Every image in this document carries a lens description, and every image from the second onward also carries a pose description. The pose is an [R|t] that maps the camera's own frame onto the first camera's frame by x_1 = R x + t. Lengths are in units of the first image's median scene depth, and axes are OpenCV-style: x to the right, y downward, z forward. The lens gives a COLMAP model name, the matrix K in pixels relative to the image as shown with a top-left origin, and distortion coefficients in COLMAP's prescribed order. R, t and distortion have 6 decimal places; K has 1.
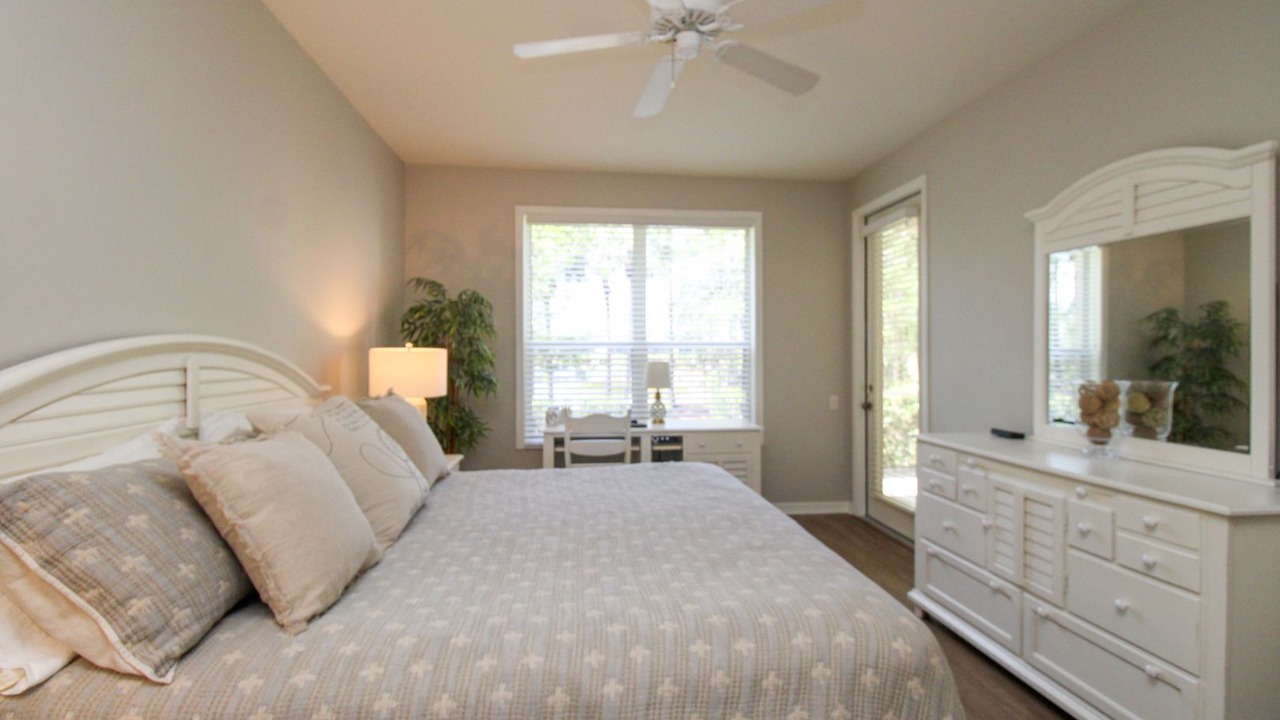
lens RADIAL K [[583.8, 0, 639.2], [0, 583.8, 347.2], [0, 0, 1]] dist [0.017159, -0.017412]
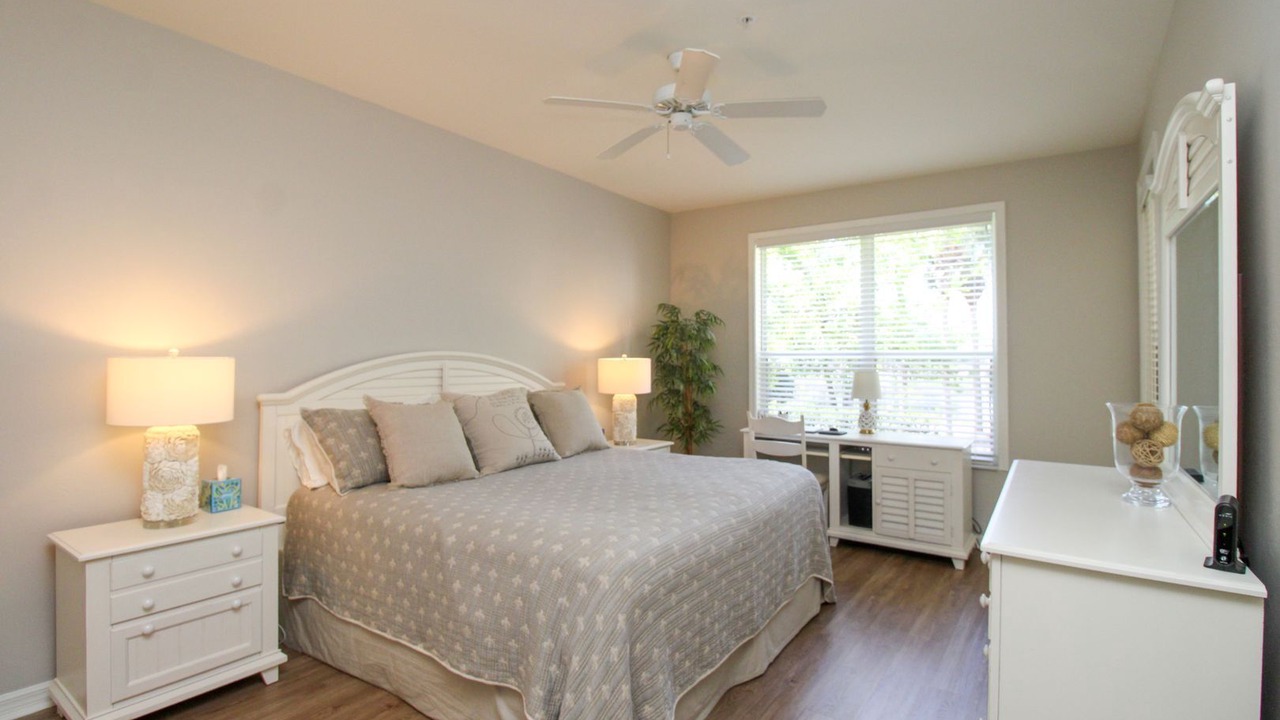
lens RADIAL K [[582.1, 0, 640.0], [0, 582.1, 360.0], [0, 0, 1]] dist [0.000775, -0.016659]
pose [[0.755347, 0.005955, -0.655298, 0.846231], [-0.001036, 0.999968, 0.007893, -0.007372], [0.655324, -0.005283, 0.755329, -0.010288]]
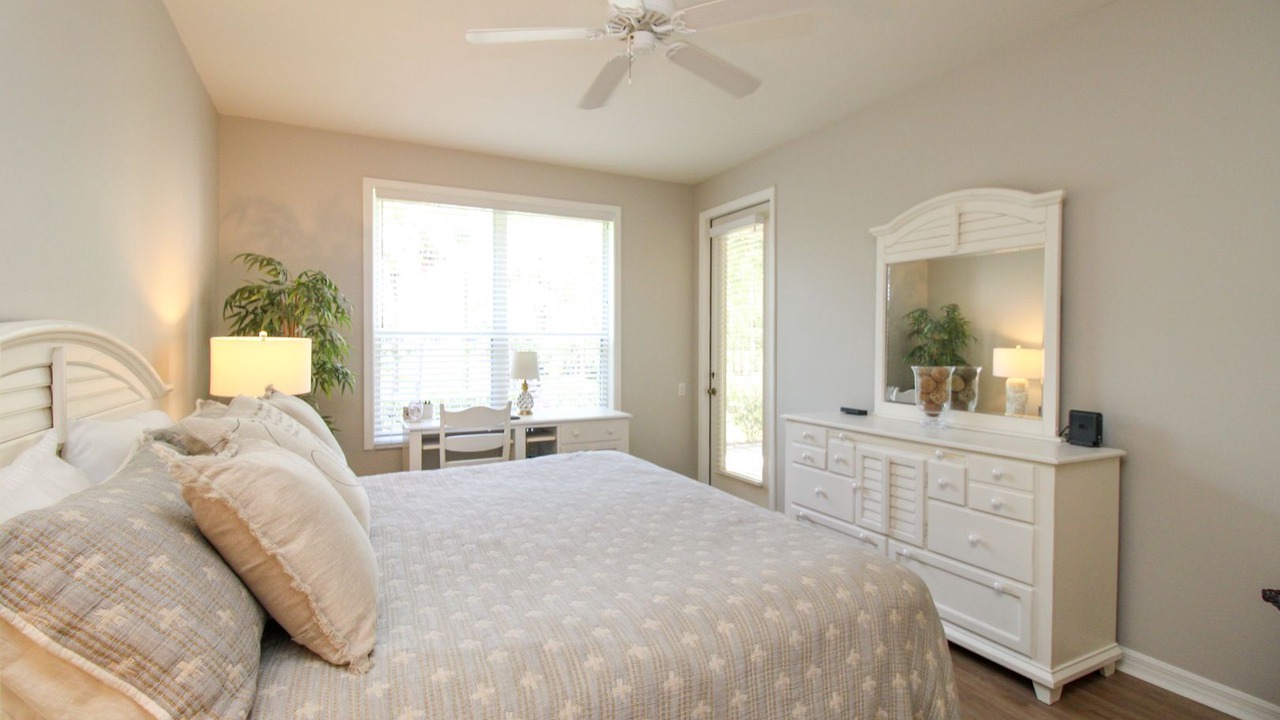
lens RADIAL K [[583.8, 0, 639.2], [0, 583.8, 347.2], [0, 0, 1]] dist [0.017159, -0.017412]
pose [[0.939600, -0.000263, 0.342274, -0.280798], [-0.006055, 0.999830, 0.017389, -0.003056], [-0.342220, -0.018411, 0.939439, 0.033599]]
